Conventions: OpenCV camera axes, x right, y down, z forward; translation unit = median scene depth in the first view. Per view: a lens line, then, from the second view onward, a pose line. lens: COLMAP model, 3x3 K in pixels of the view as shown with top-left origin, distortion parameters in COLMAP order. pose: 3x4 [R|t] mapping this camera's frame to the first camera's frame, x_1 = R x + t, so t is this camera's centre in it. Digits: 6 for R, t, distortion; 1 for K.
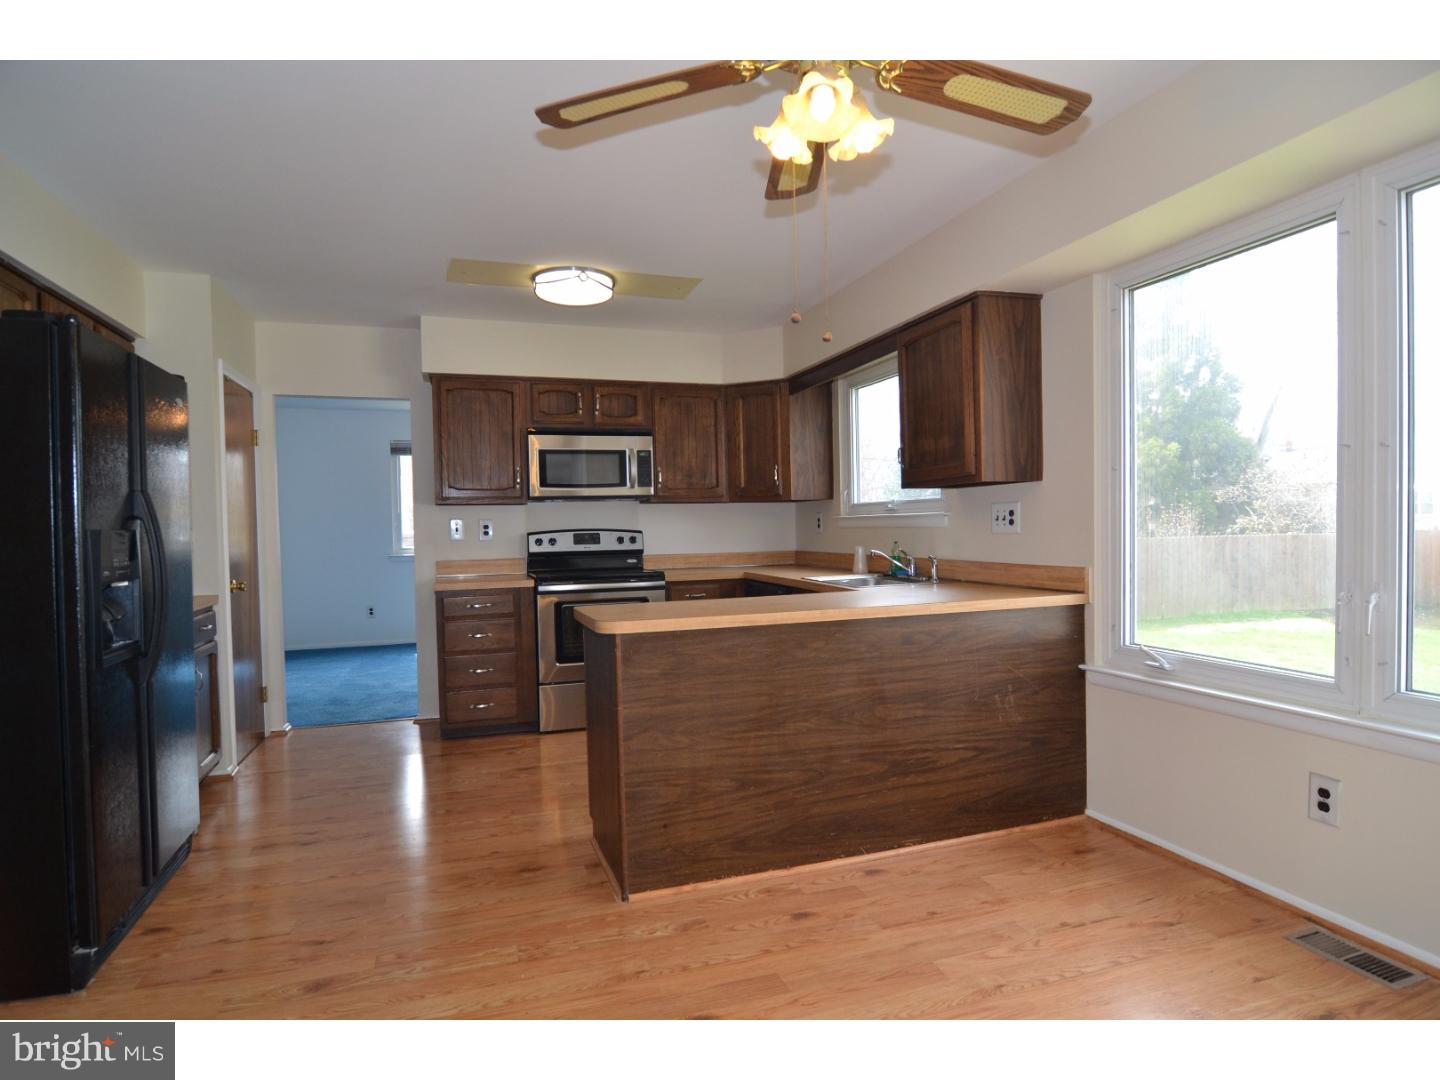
lens RADIAL K [[781.3, 0, 714.0], [0, 781.3, 542.5], [0, 0, 1]] dist [-0.015107, -0.000560]
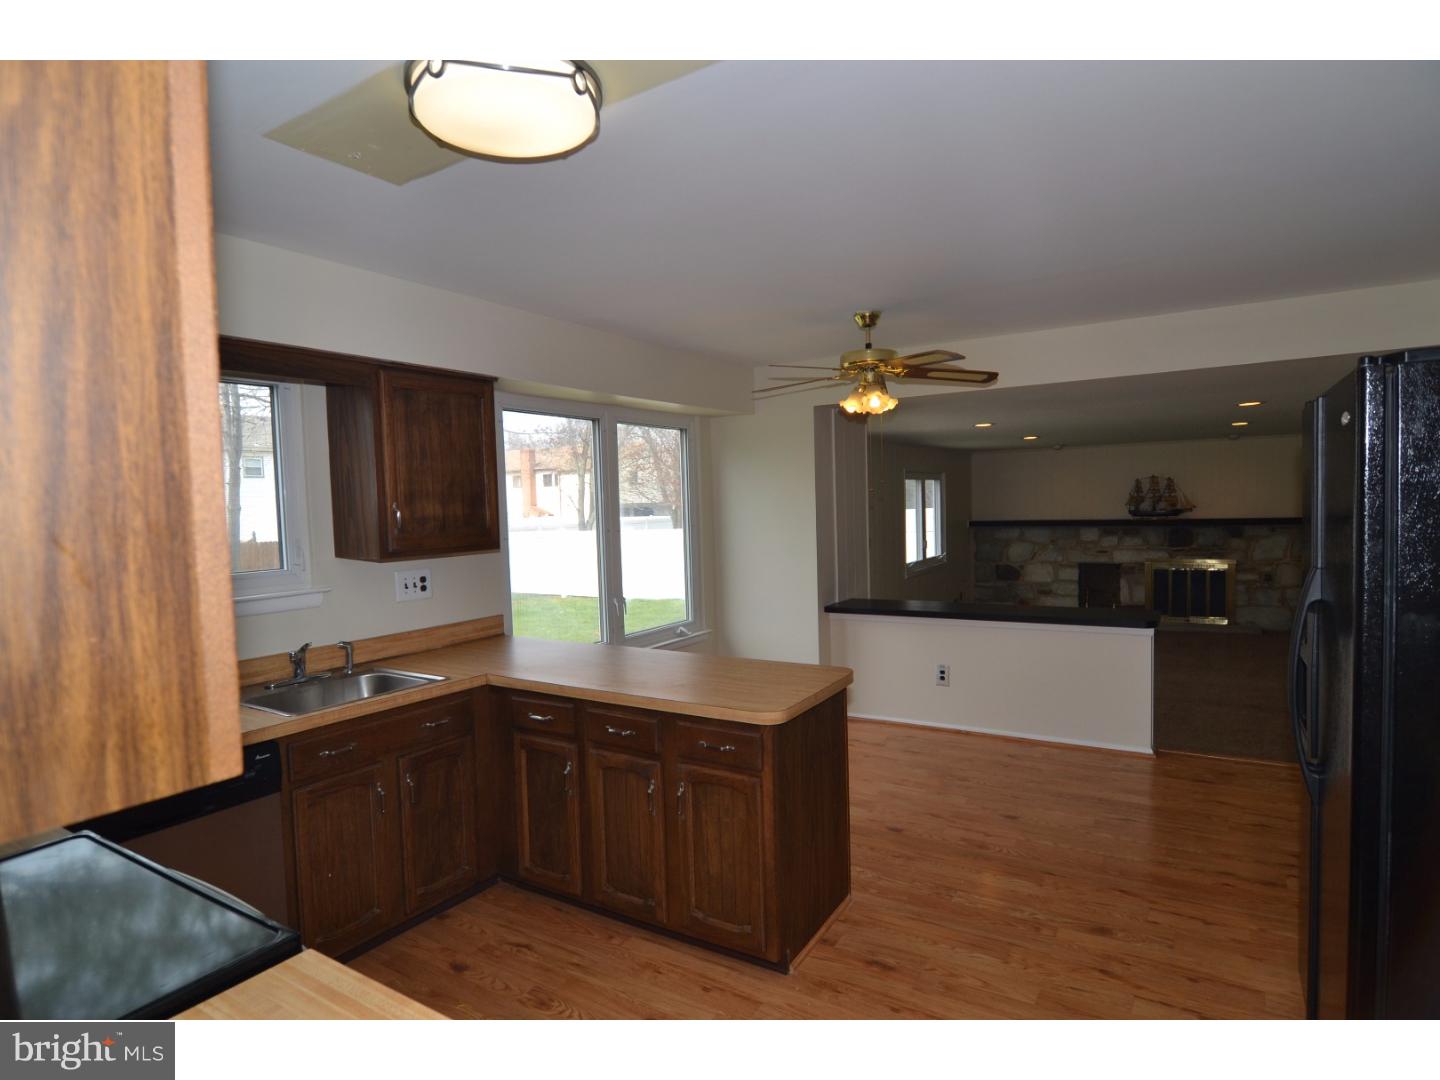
lens RADIAL K [[781.3, 0, 714.0], [0, 781.3, 542.5], [0, 0, 1]] dist [-0.015107, -0.000560]
pose [[-0.634335, -0.001155, 0.773057, -0.655133], [0.058509, 0.997059, 0.049500, -0.114632], [-0.770841, 0.076631, -0.632402, 1.350207]]
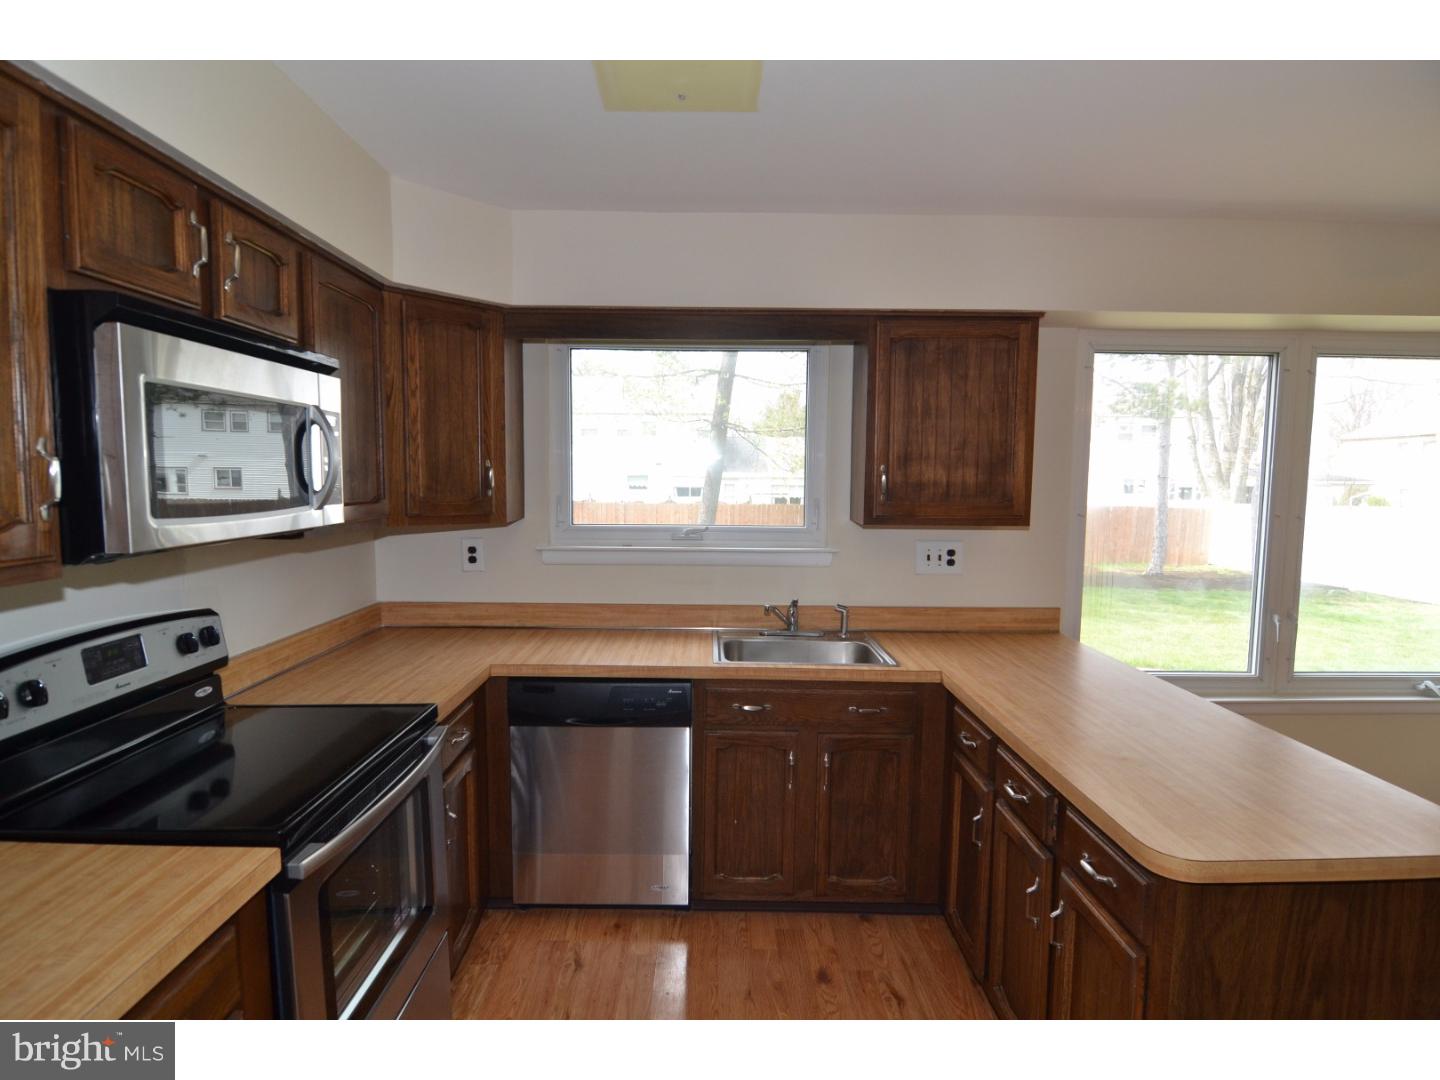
lens RADIAL K [[781.3, 0, 714.0], [0, 781.3, 542.5], [0, 0, 1]] dist [-0.015107, -0.000560]
pose [[0.309214, -0.056766, 0.949297, -0.577545], [0.006048, 0.998314, 0.057728, -0.104560], [-0.950973, -0.012109, 0.309036, 0.981721]]
